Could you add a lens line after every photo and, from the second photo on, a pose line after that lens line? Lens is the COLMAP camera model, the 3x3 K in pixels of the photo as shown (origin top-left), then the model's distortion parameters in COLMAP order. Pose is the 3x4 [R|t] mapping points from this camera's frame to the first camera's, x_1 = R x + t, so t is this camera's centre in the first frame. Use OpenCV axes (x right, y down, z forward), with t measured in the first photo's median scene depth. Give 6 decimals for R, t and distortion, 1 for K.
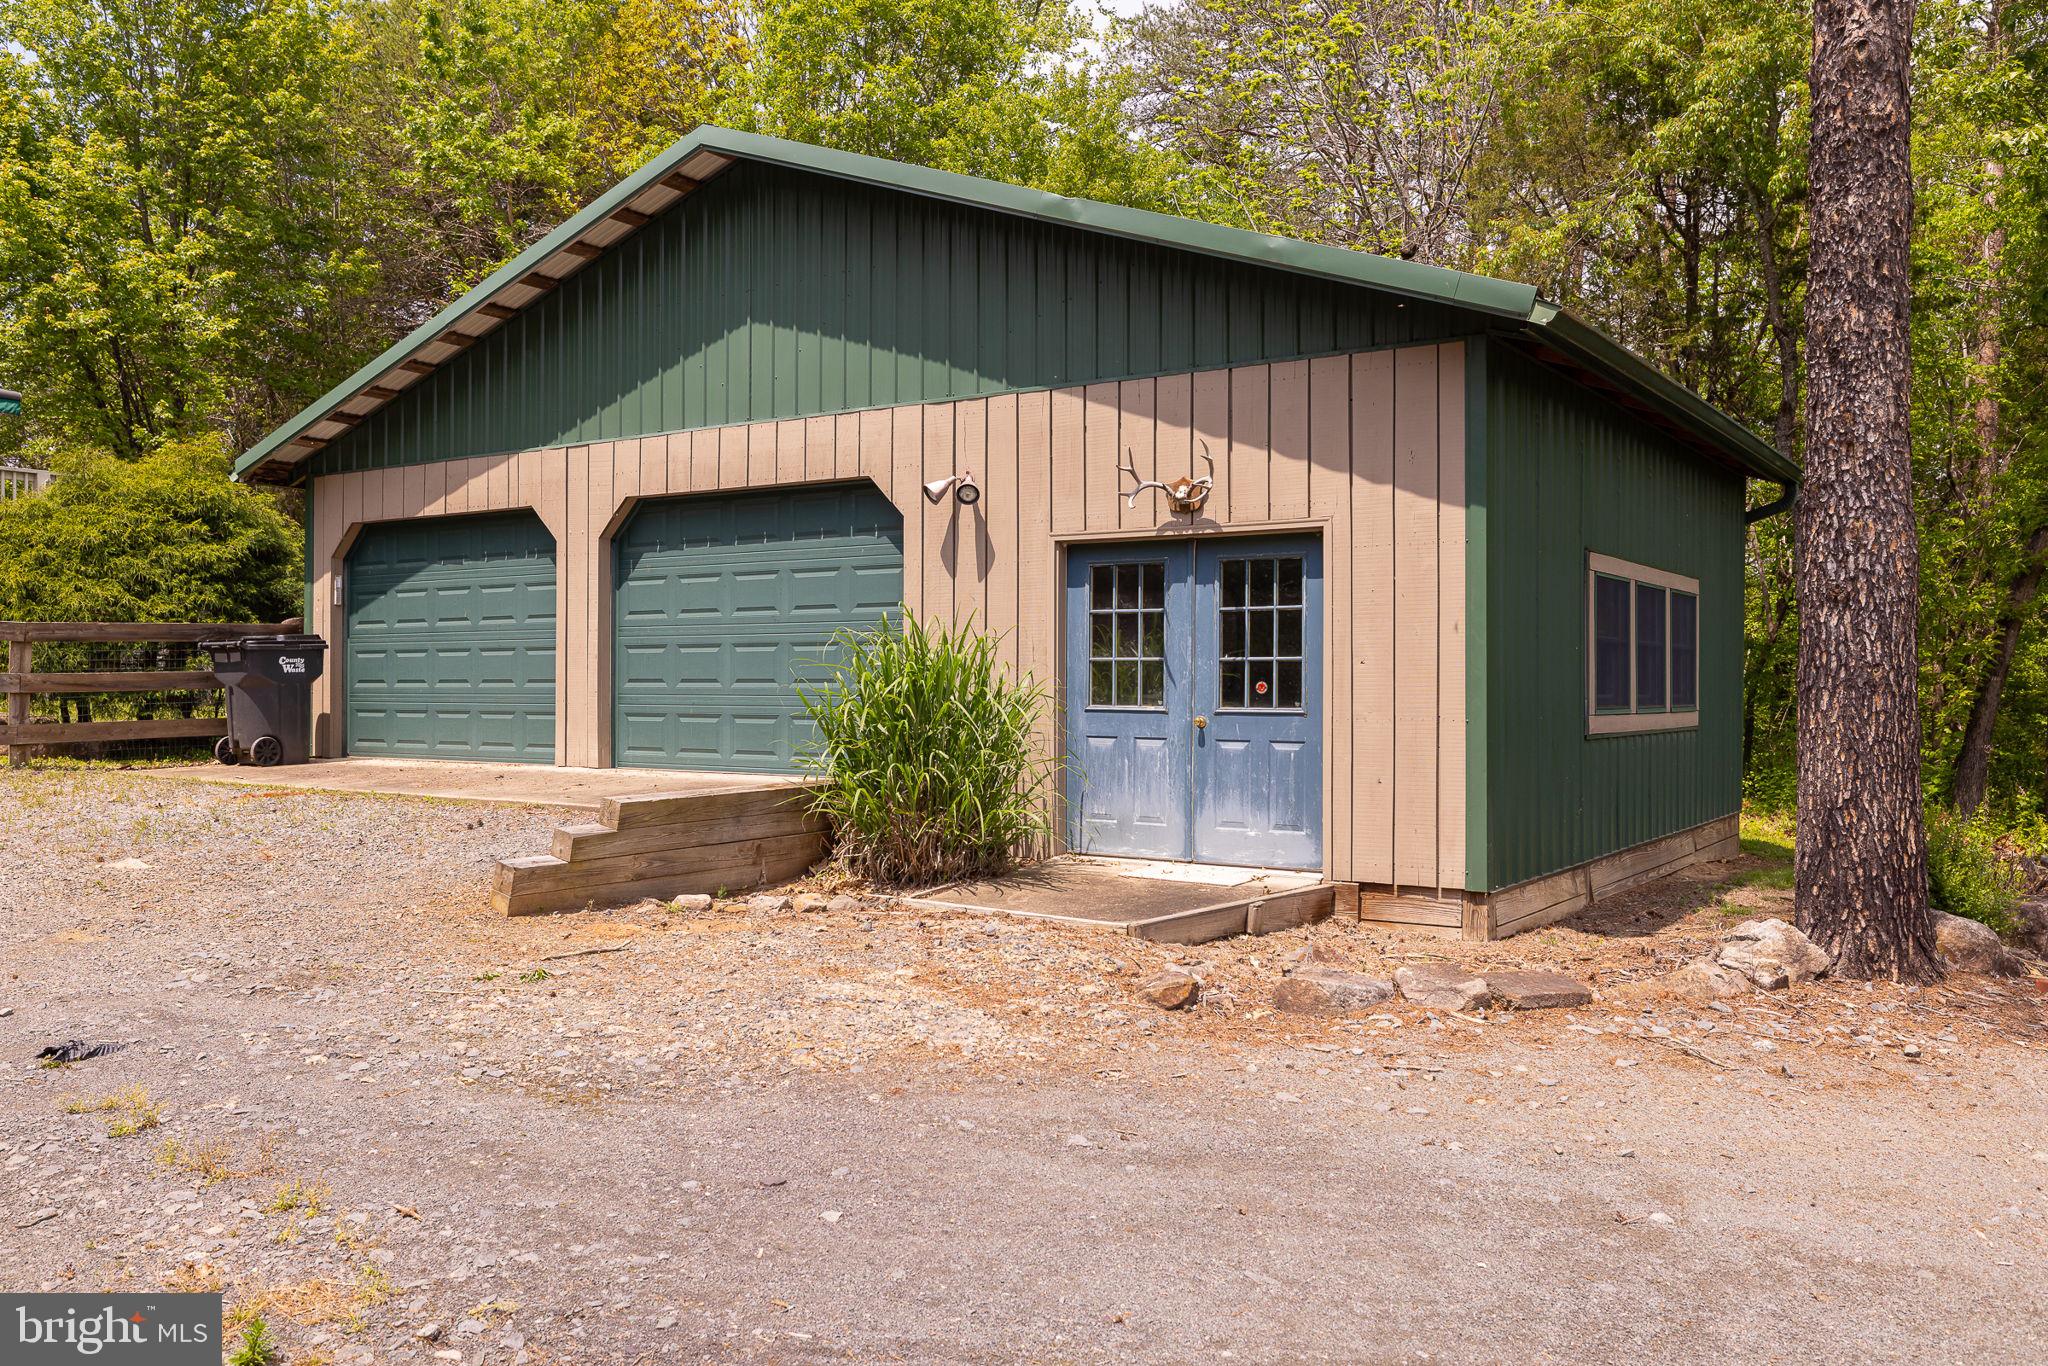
lens RADIAL K [[1627.7, 0, 1016.6], [0, 1627.7, 682.9], [0, 0, 1]] dist [0.006708, -0.018019]
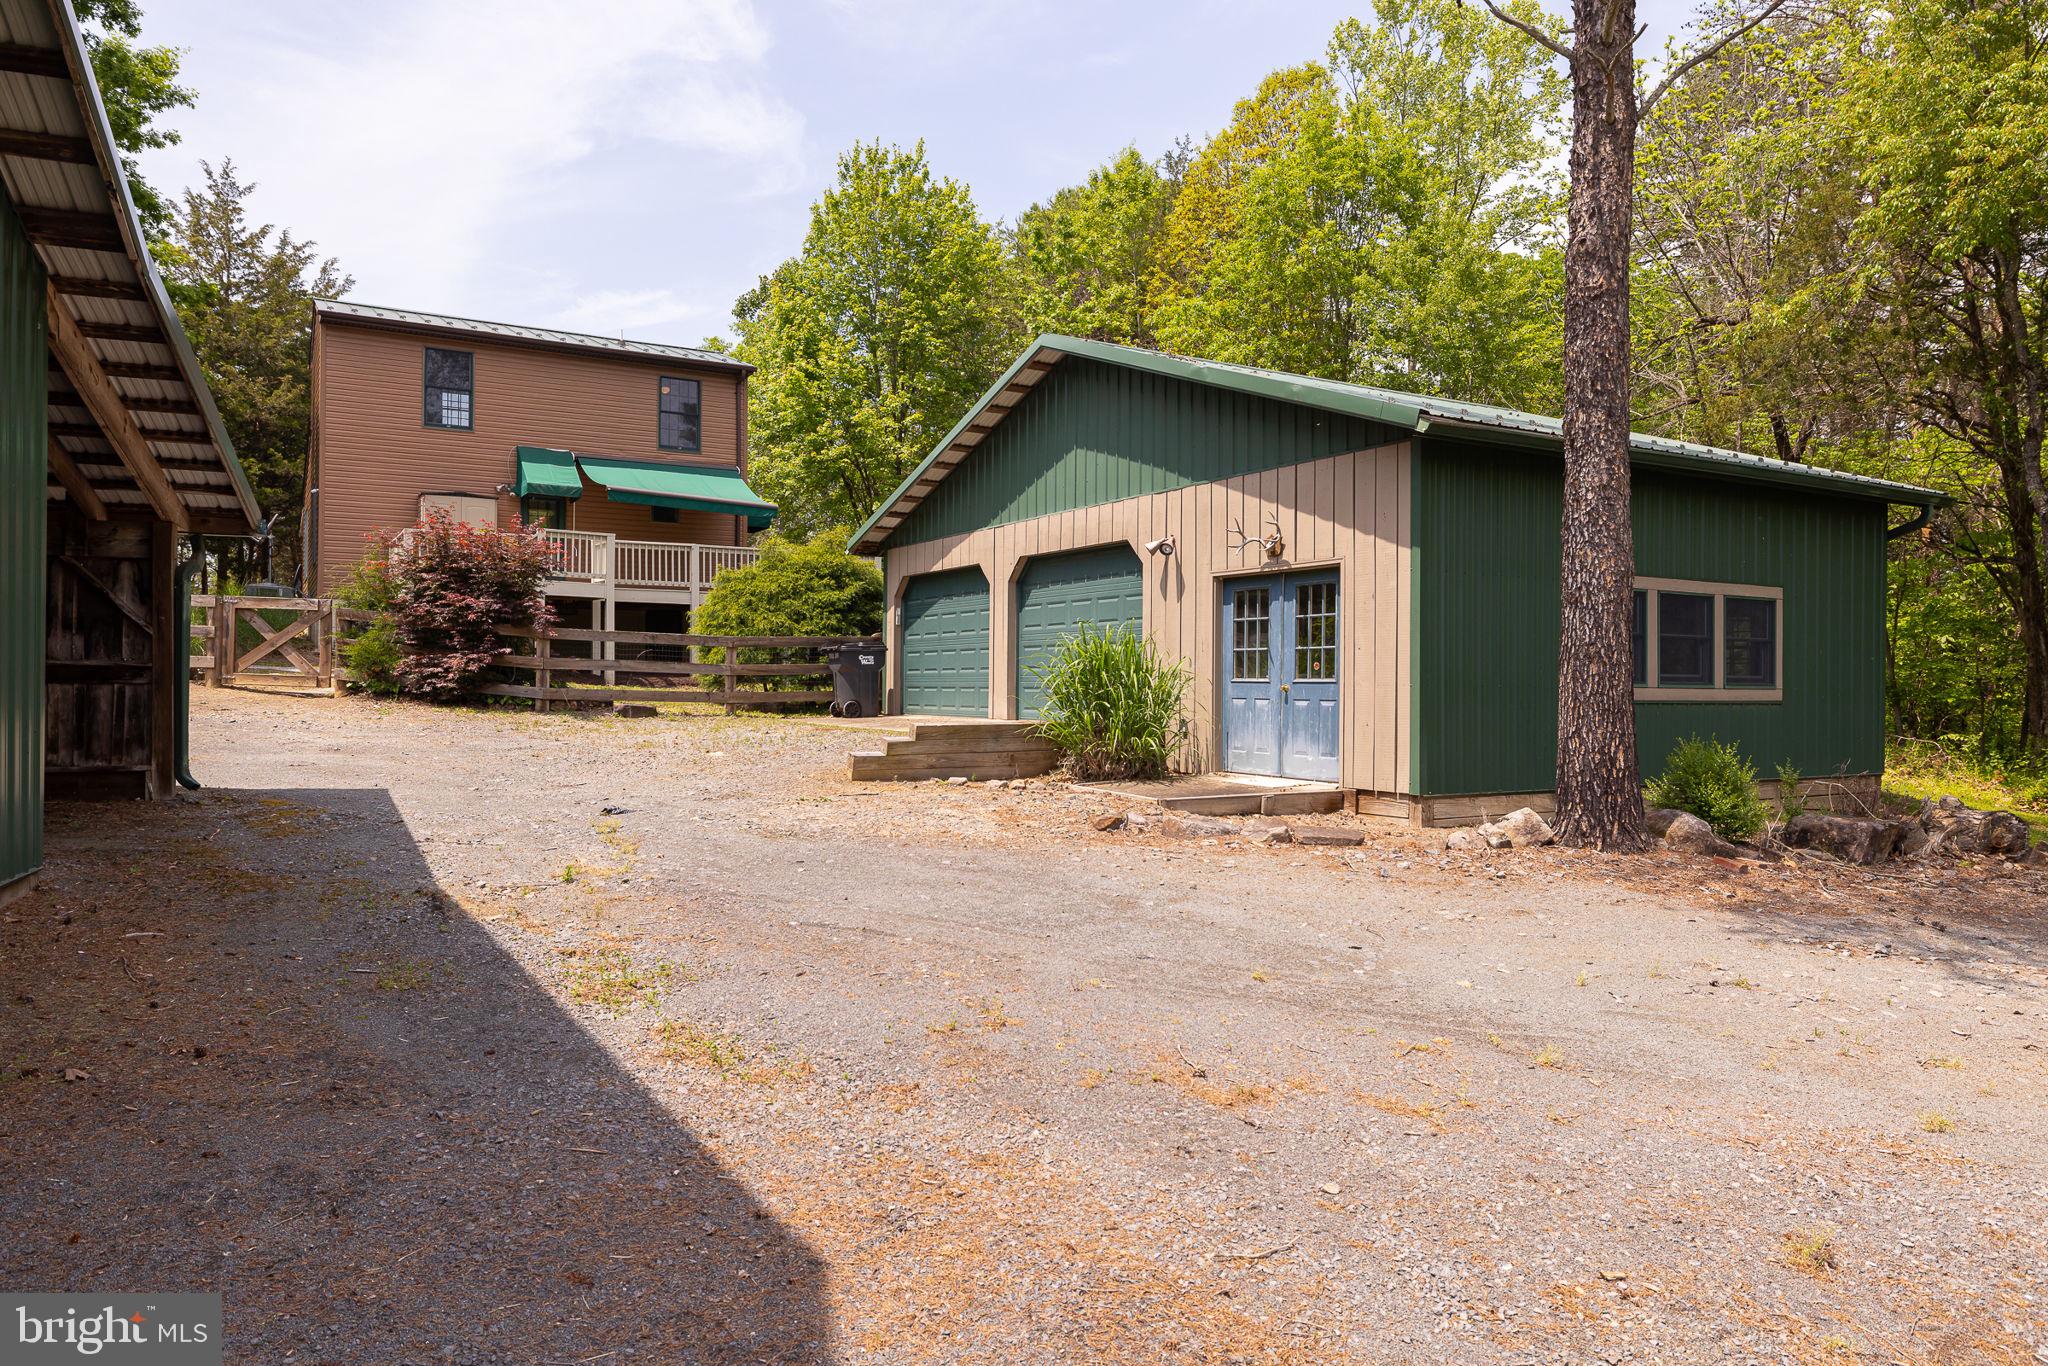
lens RADIAL K [[1319.6, 0, 1021.4], [0, 1319.6, 678.8], [0, 0, 1]] dist [-0.003155, 0.000270]
pose [[0.899943, 0.001062, -0.436007, 0.418499], [-0.003968, 0.999976, -0.005754, 0.021998], [0.435990, 0.006909, 0.899925, -0.251545]]
